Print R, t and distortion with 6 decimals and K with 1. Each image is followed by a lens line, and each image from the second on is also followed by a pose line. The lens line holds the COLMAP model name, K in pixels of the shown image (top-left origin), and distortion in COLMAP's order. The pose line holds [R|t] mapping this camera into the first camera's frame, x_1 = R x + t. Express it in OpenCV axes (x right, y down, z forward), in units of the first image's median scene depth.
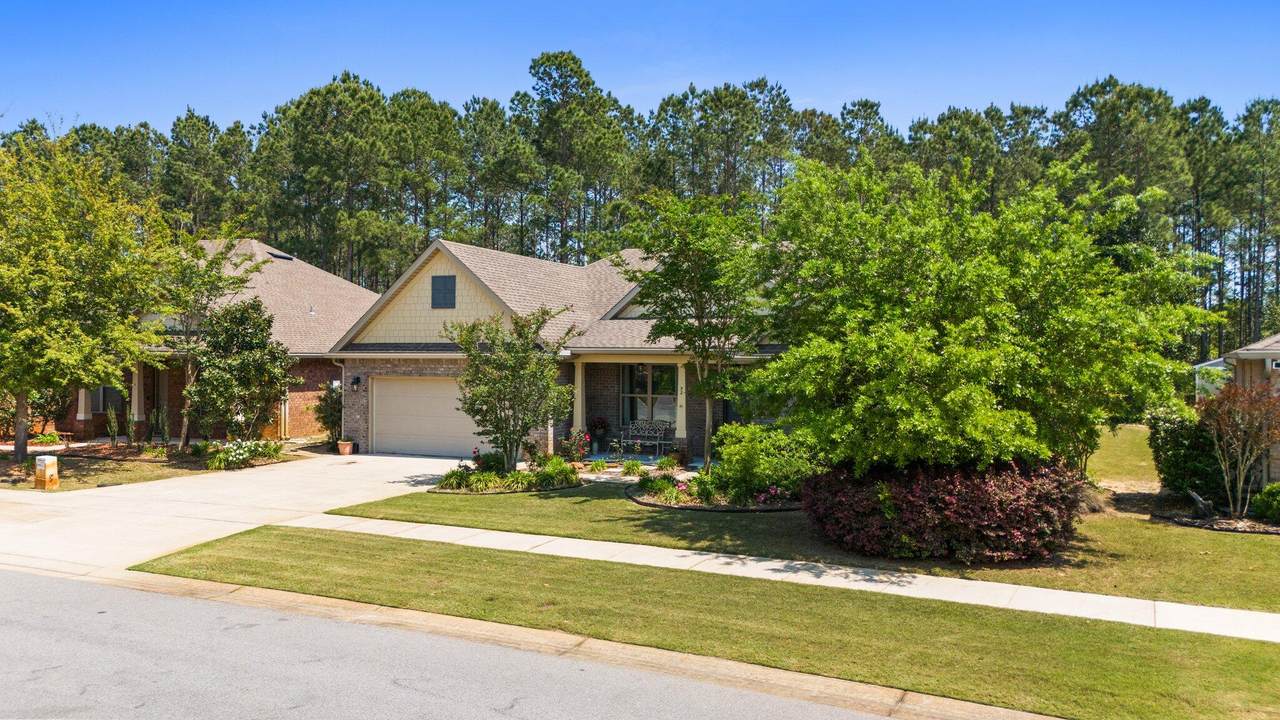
lens RADIAL K [[915.3, 0, 638.2], [0, 915.3, 362.3], [0, 0, 1]] dist [0.038283, -0.002366]
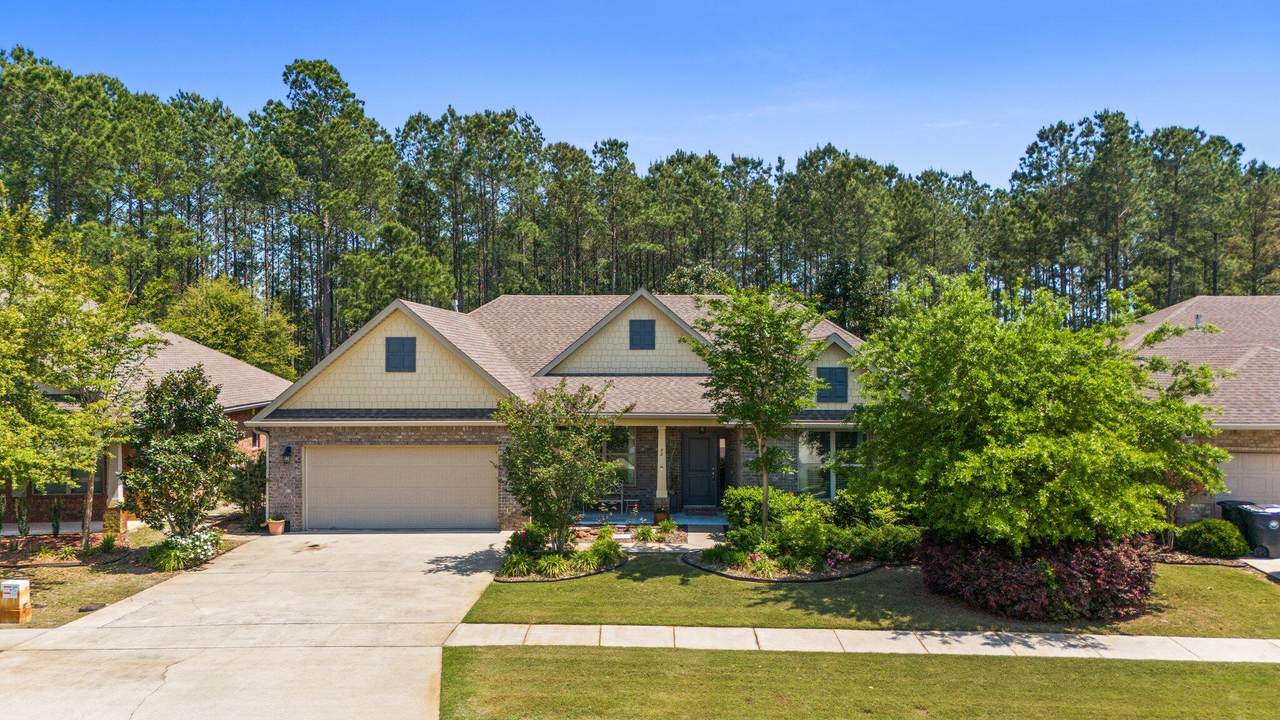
lens RADIAL K [[915.3, 0, 636.5], [0, 915.3, 357.6], [0, 0, 1]] dist [0.038283, -0.002366]
pose [[0.926890, -0.002823, 0.375323, -0.325264], [0.006957, 0.999929, -0.009659, -0.059907], [-0.375269, 0.011564, 0.926844, 0.035895]]
